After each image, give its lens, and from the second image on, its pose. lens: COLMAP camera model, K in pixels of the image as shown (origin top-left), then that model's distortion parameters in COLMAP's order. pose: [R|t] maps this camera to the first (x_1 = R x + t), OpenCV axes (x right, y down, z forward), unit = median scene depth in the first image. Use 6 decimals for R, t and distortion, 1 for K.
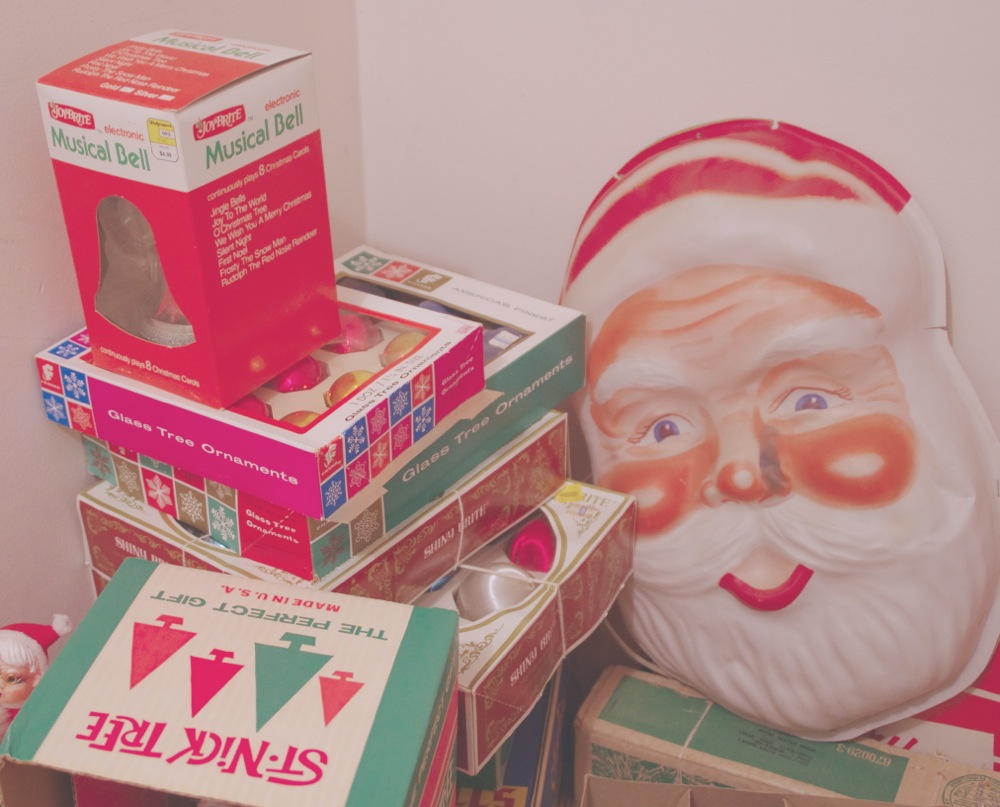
lens RADIAL K [[1418.7, 0, 500.0], [0, 1418.7, 403.5], [0, 0, 1]] dist [0.006083, 0.000680]
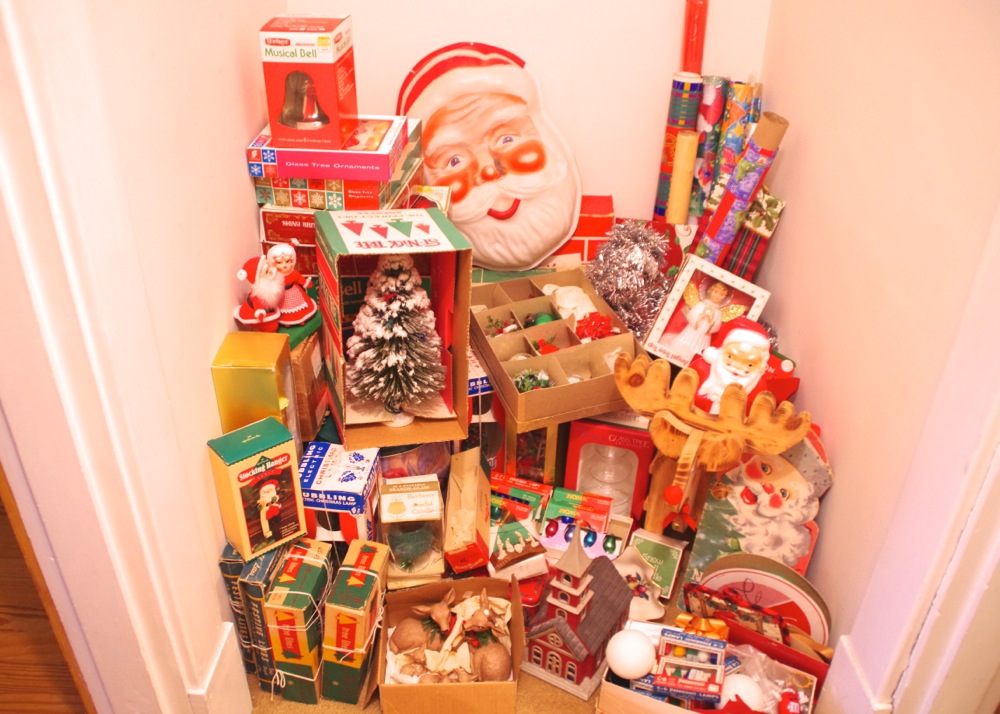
lens RADIAL K [[856.1, 0, 496.8], [0, 856.1, 369.9], [0, 0, 1]] dist [-0.124781, 0.004578]
pose [[0.873978, -0.229639, 0.428285, -0.610530], [0.201372, 0.973217, 0.110895, 0.247902], [-0.442281, -0.010675, 0.896813, -0.478247]]
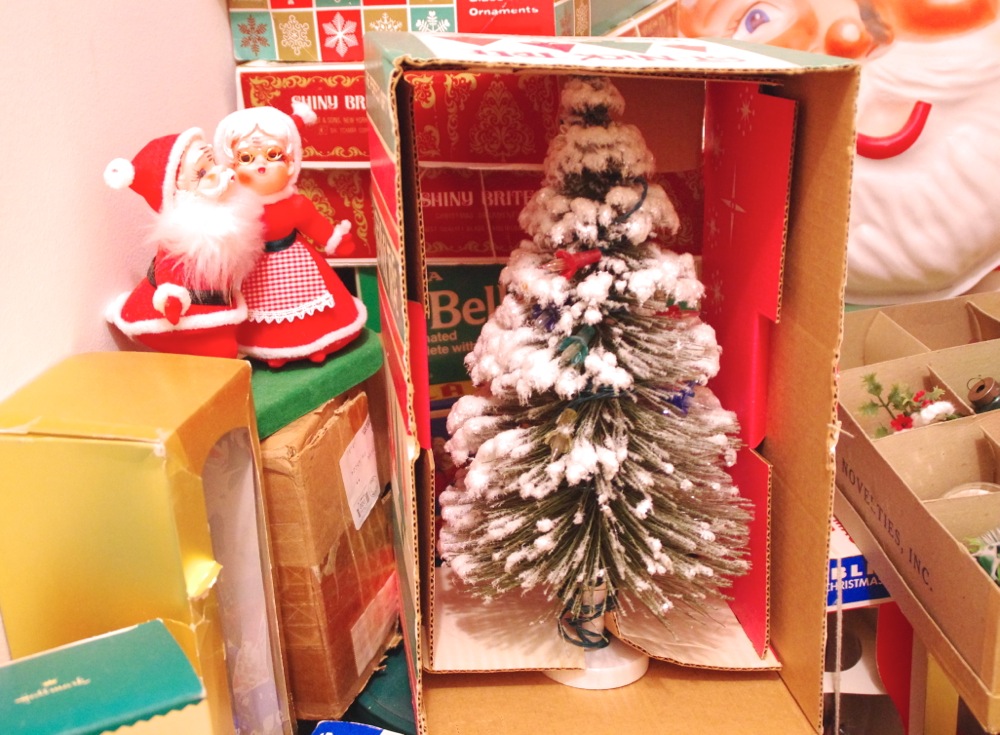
lens RADIAL K [[1224.6, 0, 476.3], [0, 1224.6, 405.7], [0, 0, 1]] dist [-0.023376, -0.014071]
pose [[0.955709, -0.146332, 0.255358, -0.370681], [0.180328, 0.976846, -0.115122, 0.381822], [-0.232600, 0.156071, 0.959968, 0.239442]]
